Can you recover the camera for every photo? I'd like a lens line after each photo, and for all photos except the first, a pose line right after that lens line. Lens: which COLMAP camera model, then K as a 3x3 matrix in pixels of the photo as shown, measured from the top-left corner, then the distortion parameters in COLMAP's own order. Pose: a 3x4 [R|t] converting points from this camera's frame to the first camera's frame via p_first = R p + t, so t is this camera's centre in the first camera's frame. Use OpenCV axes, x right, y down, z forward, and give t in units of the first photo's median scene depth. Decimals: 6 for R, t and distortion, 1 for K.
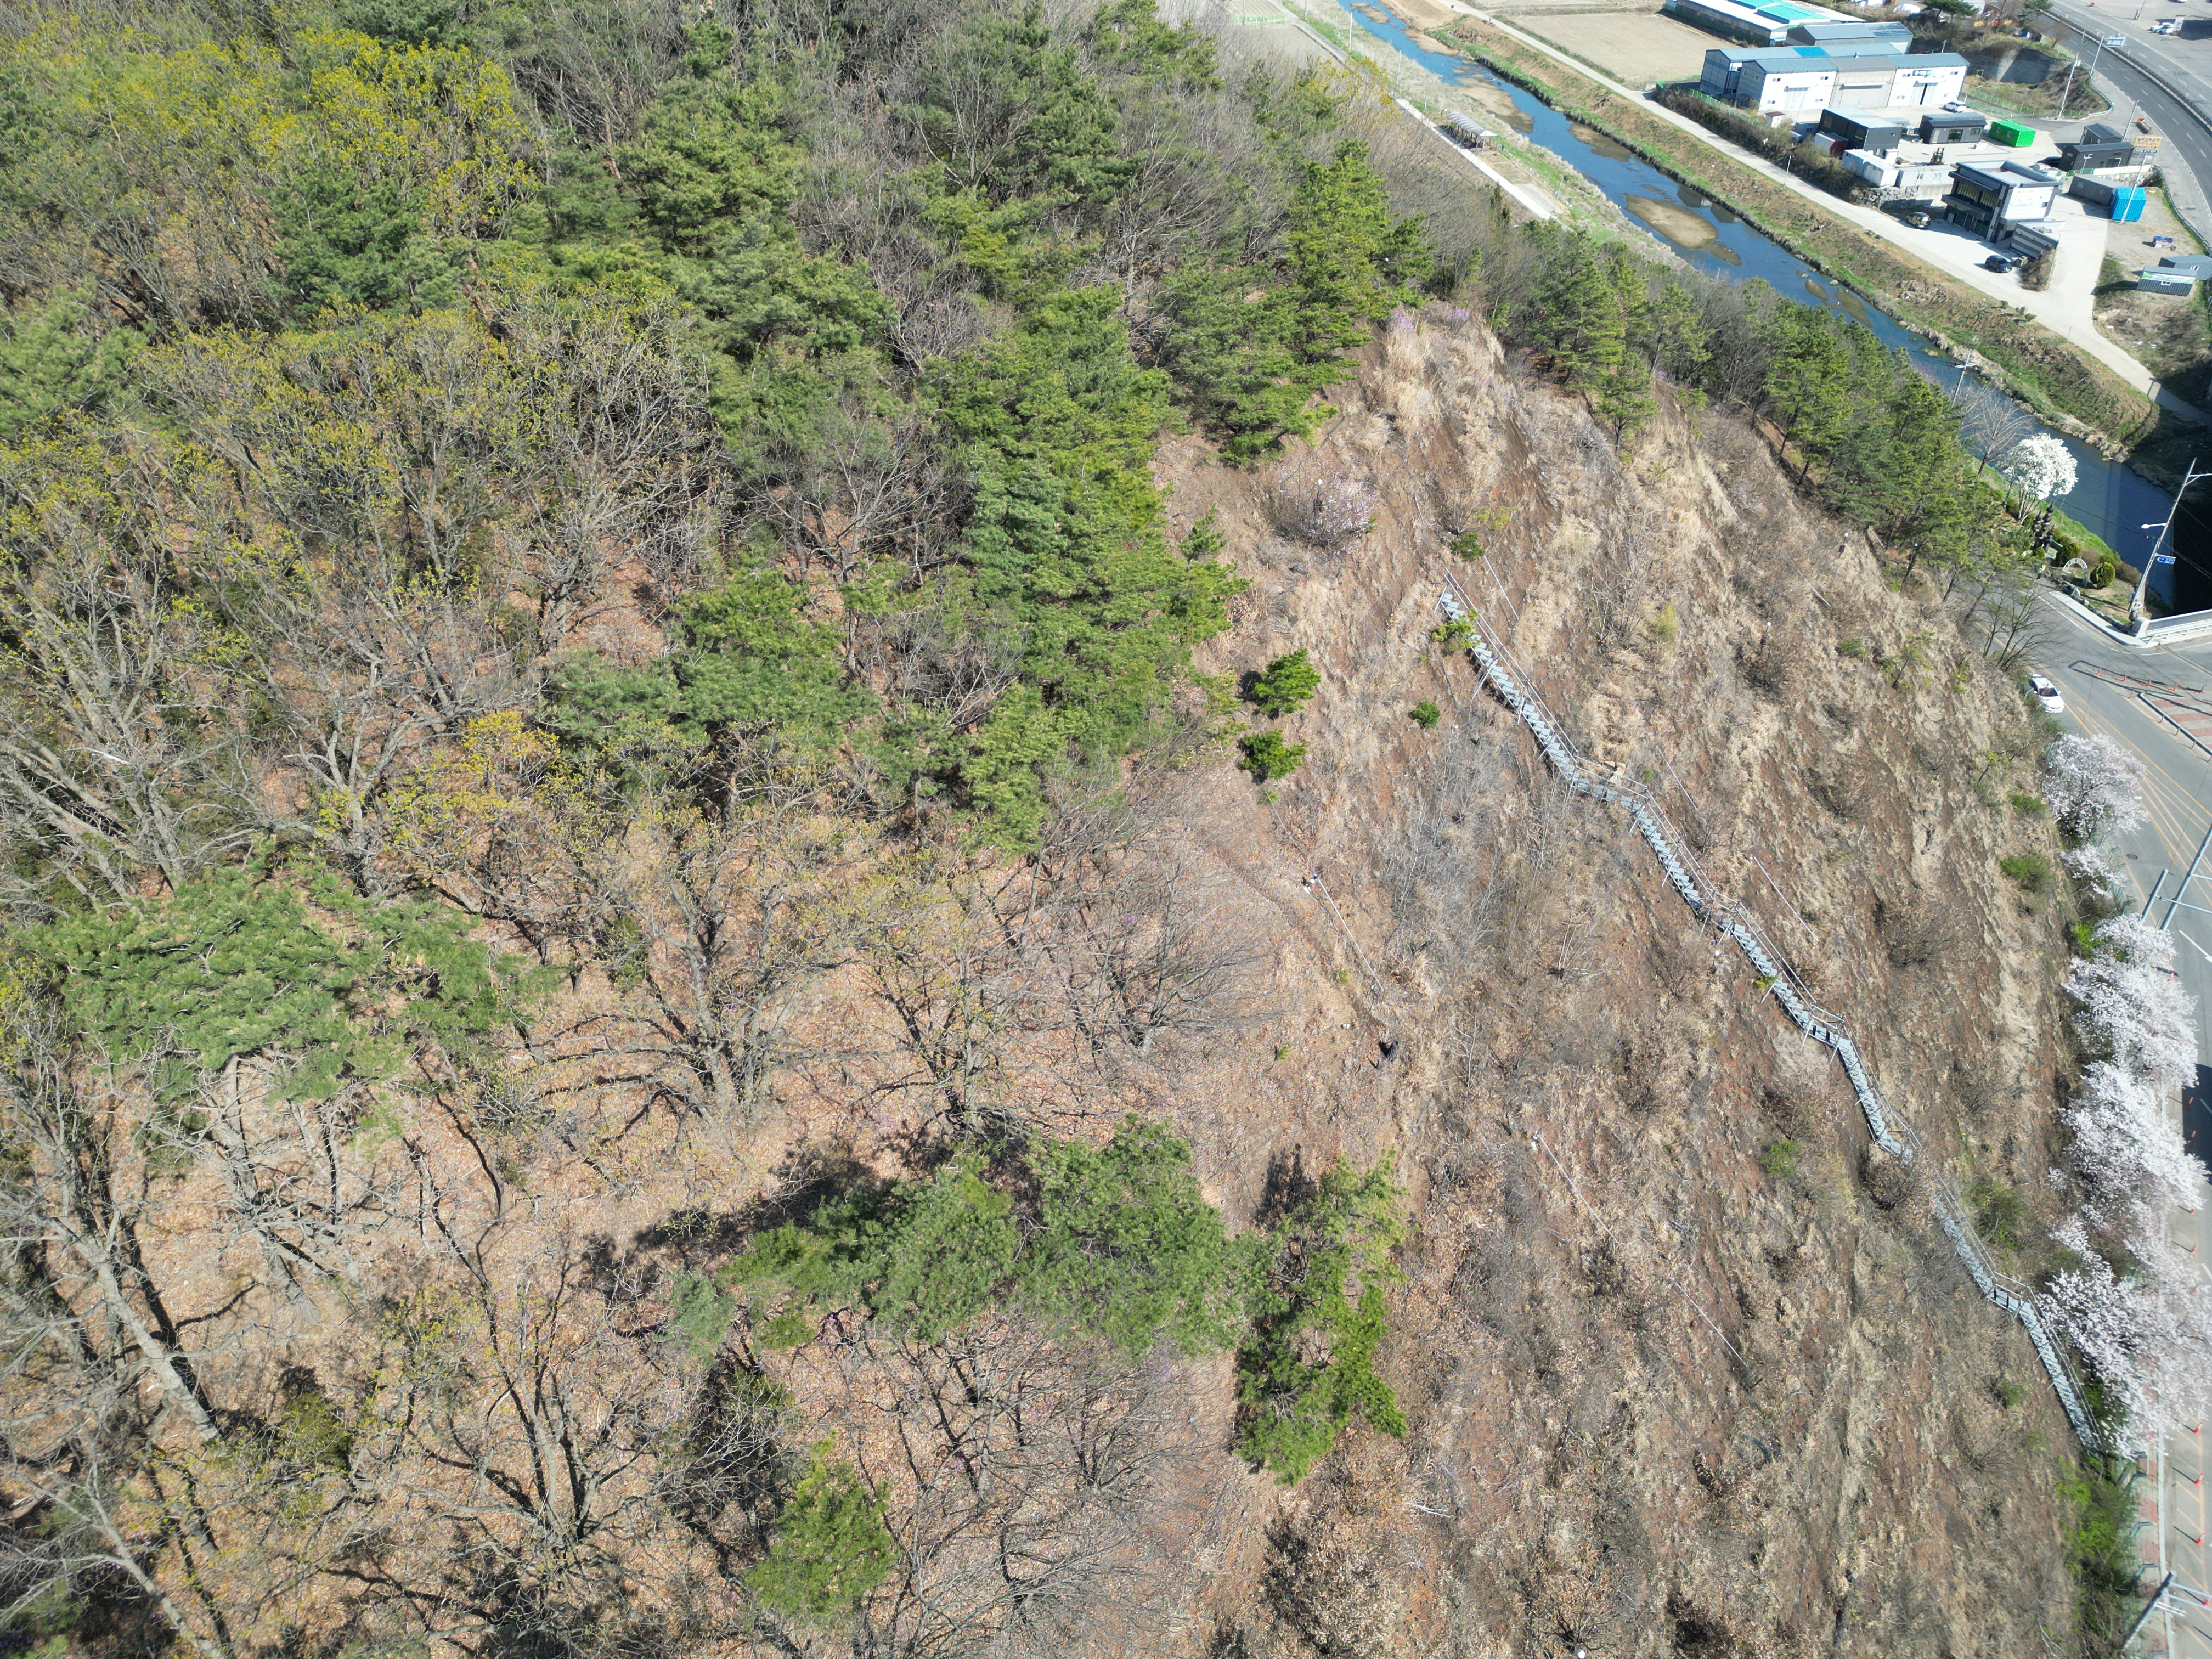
lens RADIAL K [[1545.5, 0, 1102.8], [0, 1545.5, 818.9], [0, 0, 1]] dist [0.085724, -0.081545]
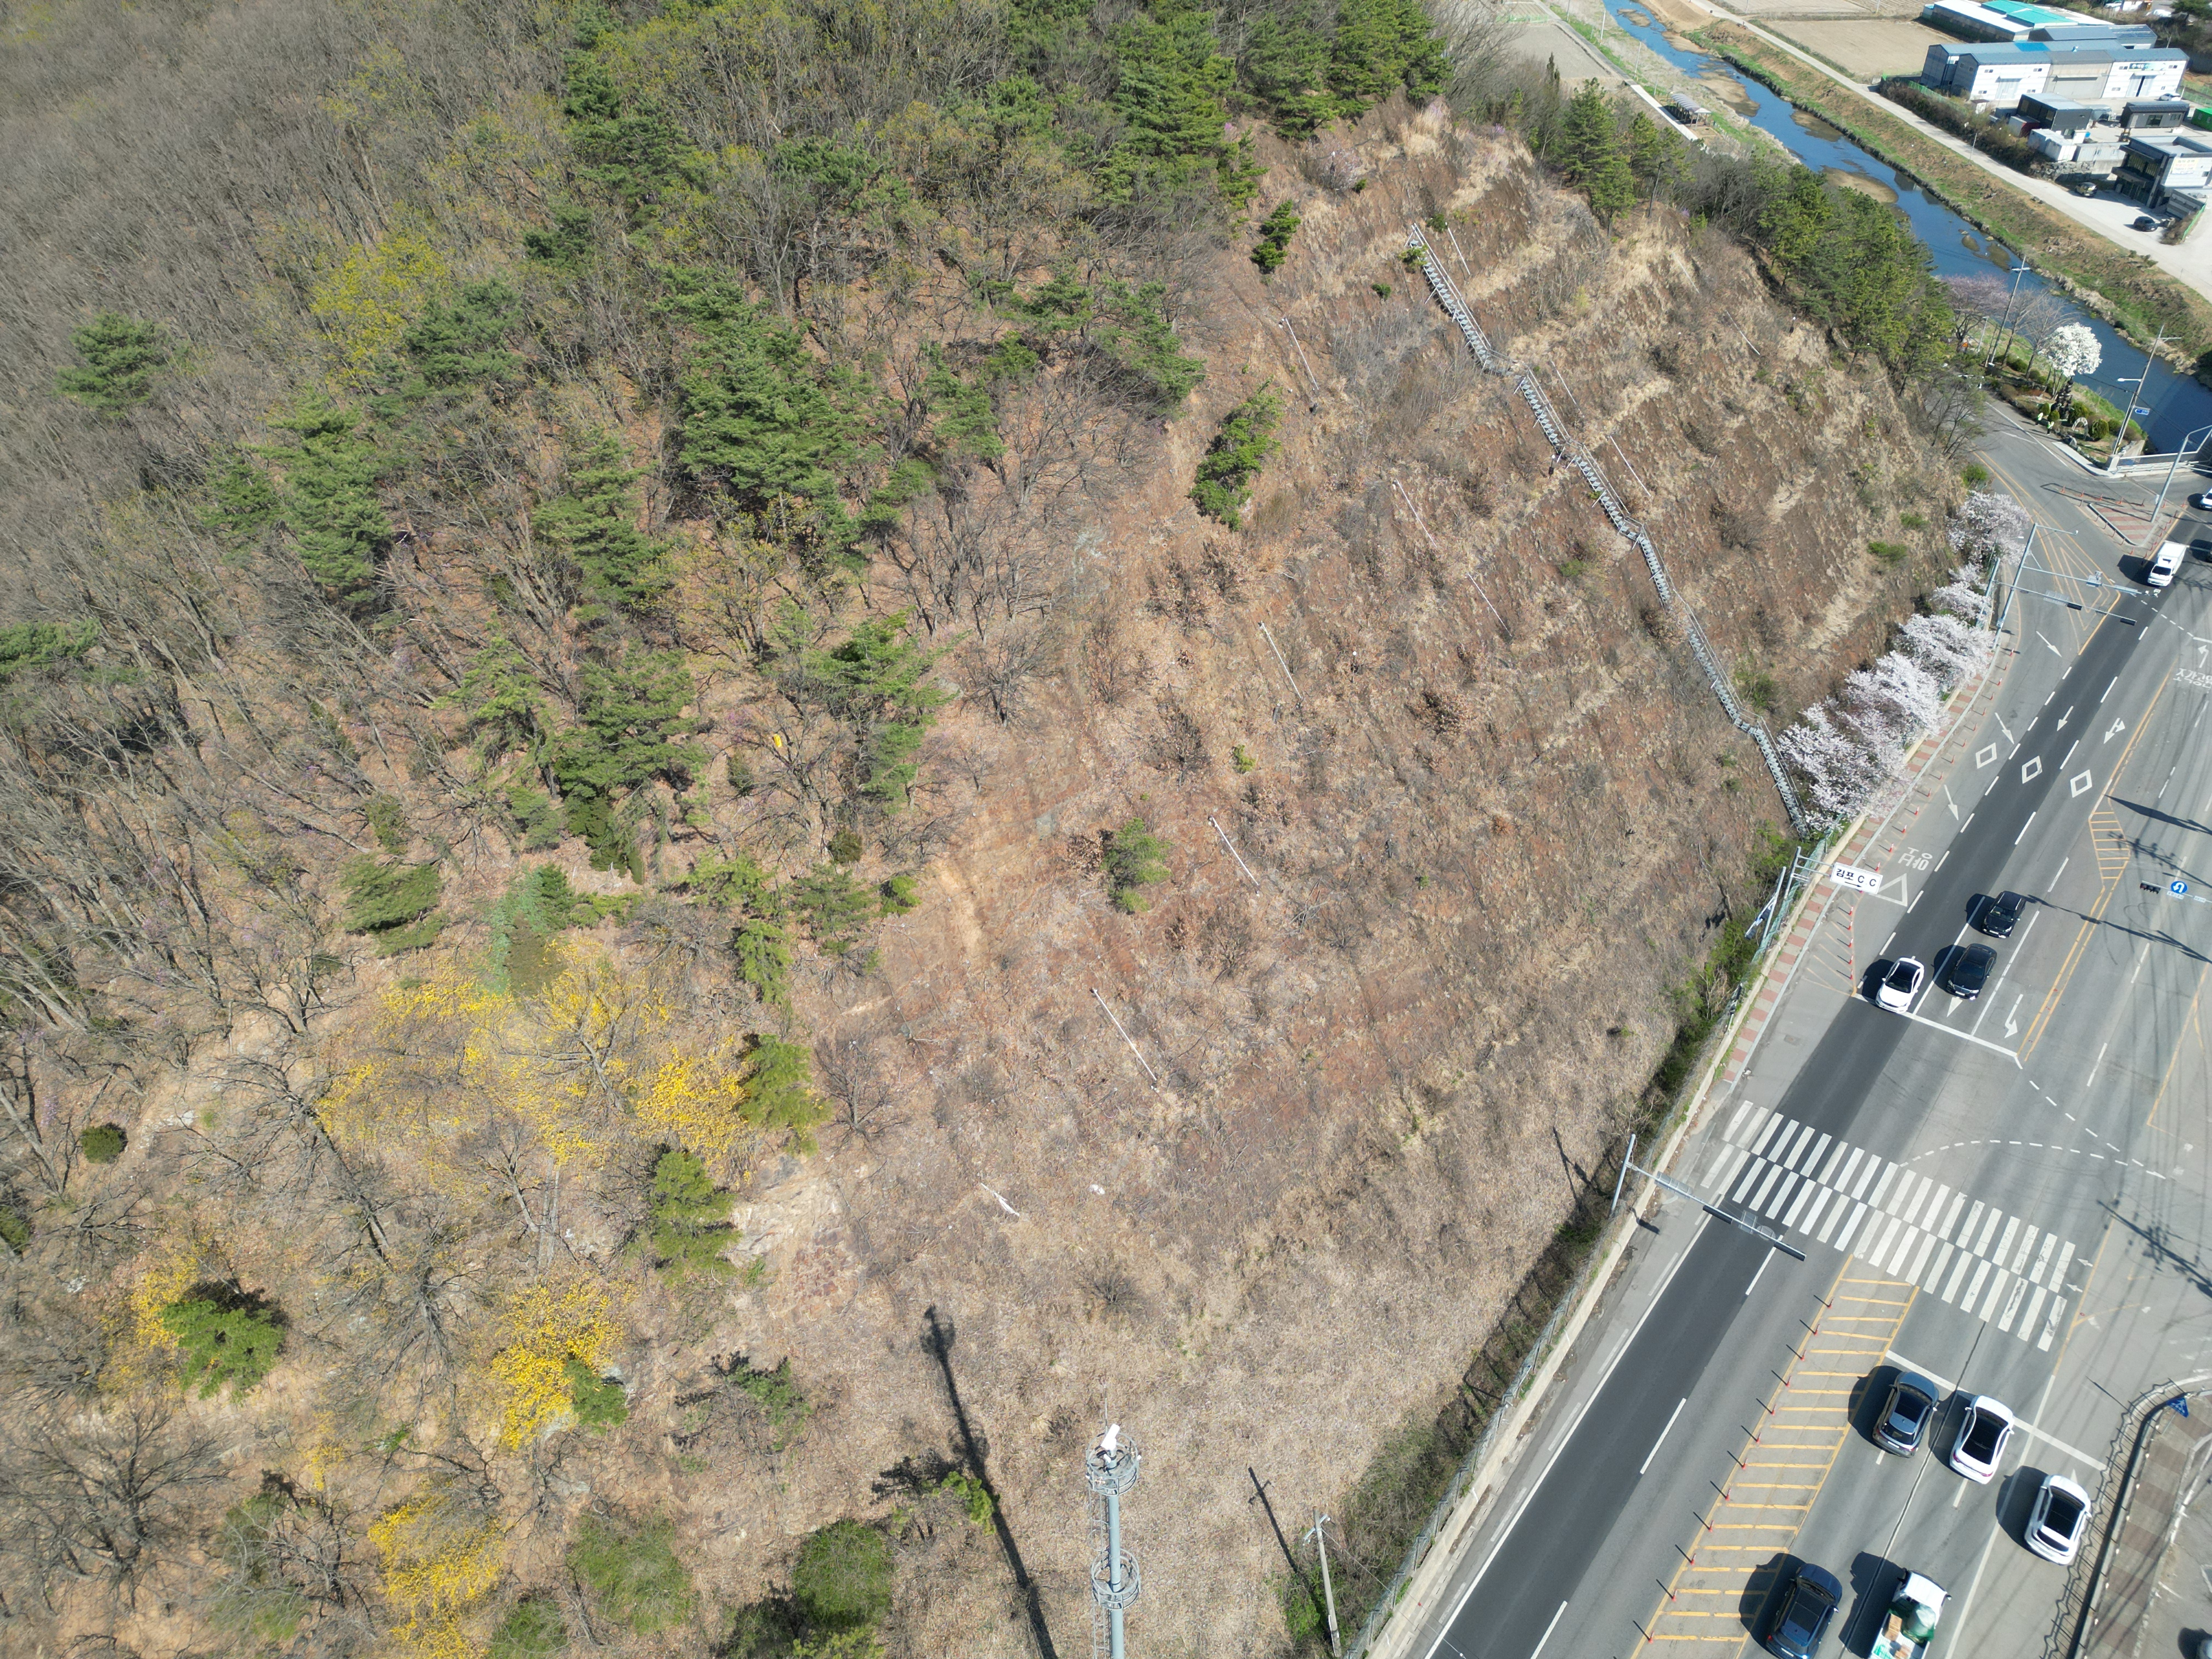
lens RADIAL K [[1545.5, 0, 1102.8], [0, 1545.5, 818.9], [0, 0, 1]] dist [0.085724, -0.081545]
pose [[0.983900, 0.095563, -0.151022, 0.068128], [-0.097935, 0.995158, -0.008327, 0.178140], [0.149495, 0.022984, 0.988495, -0.244139]]
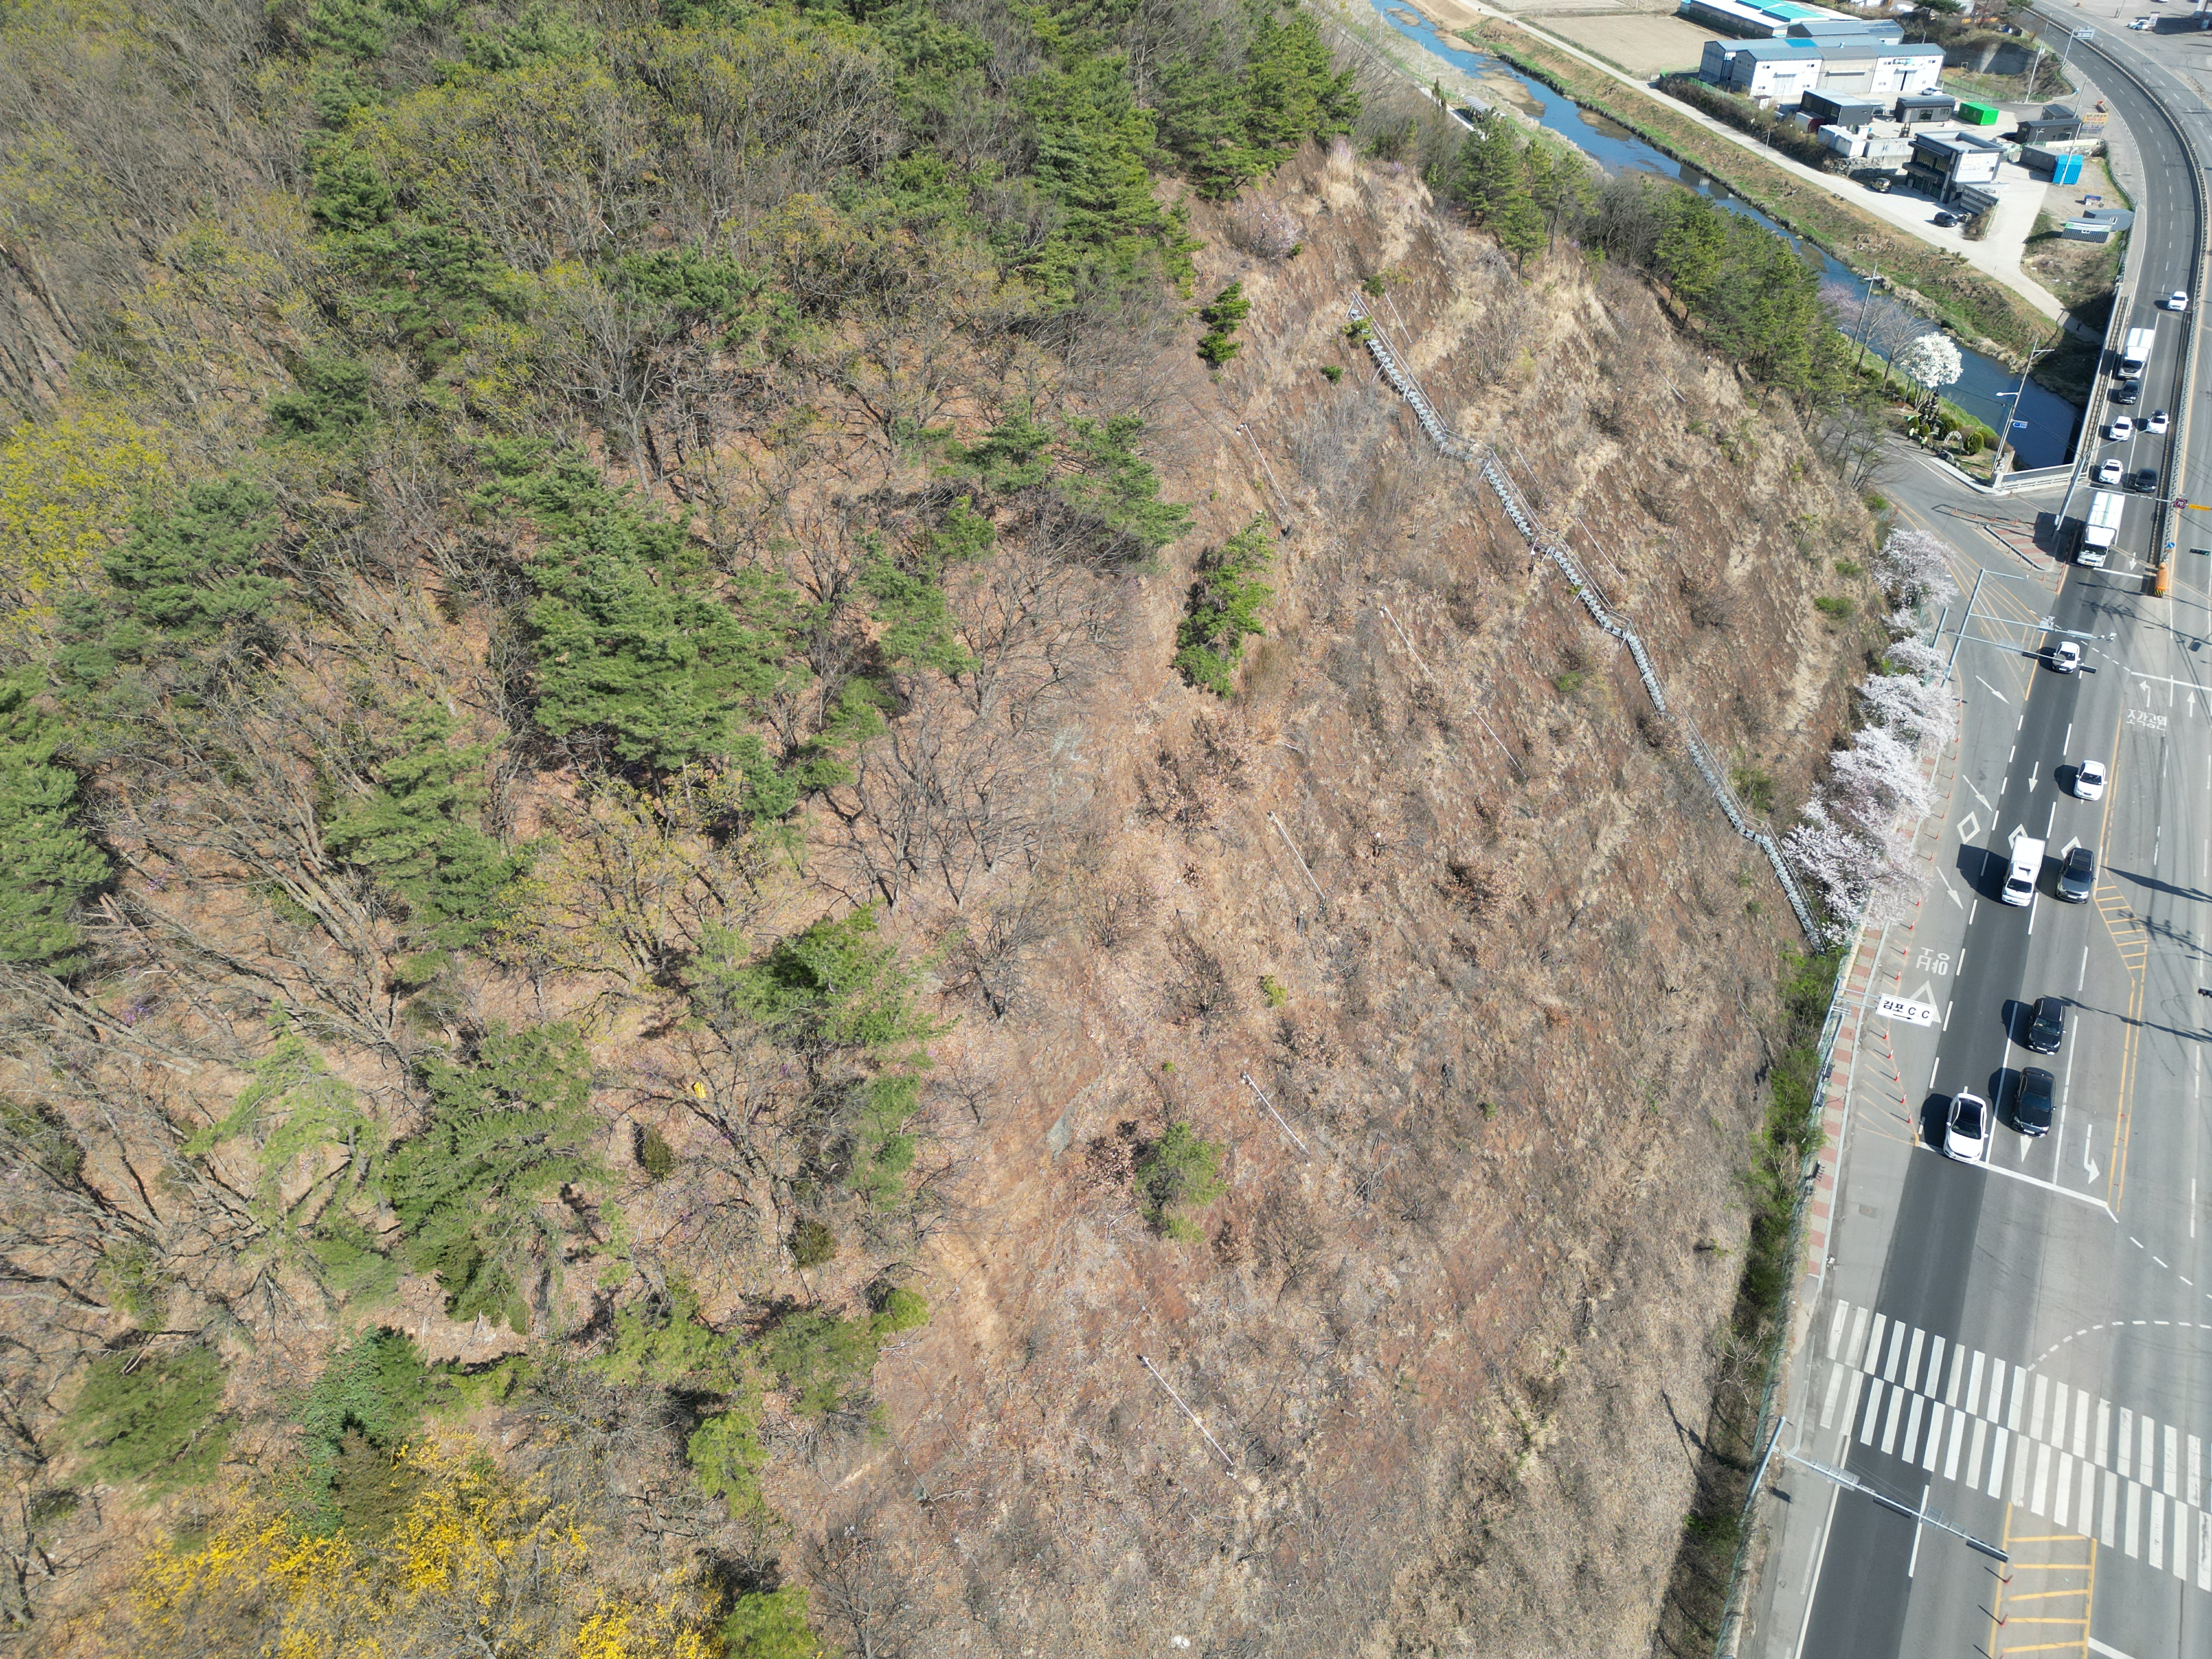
lens RADIAL K [[1545.5, 0, 1102.8], [0, 1545.5, 818.9], [0, 0, 1]] dist [0.085724, -0.081545]
pose [[0.999485, 0.015141, -0.028310, 0.010746], [-0.015536, 0.999785, -0.013768, 0.120151], [0.028095, 0.014201, 0.999504, -0.158057]]
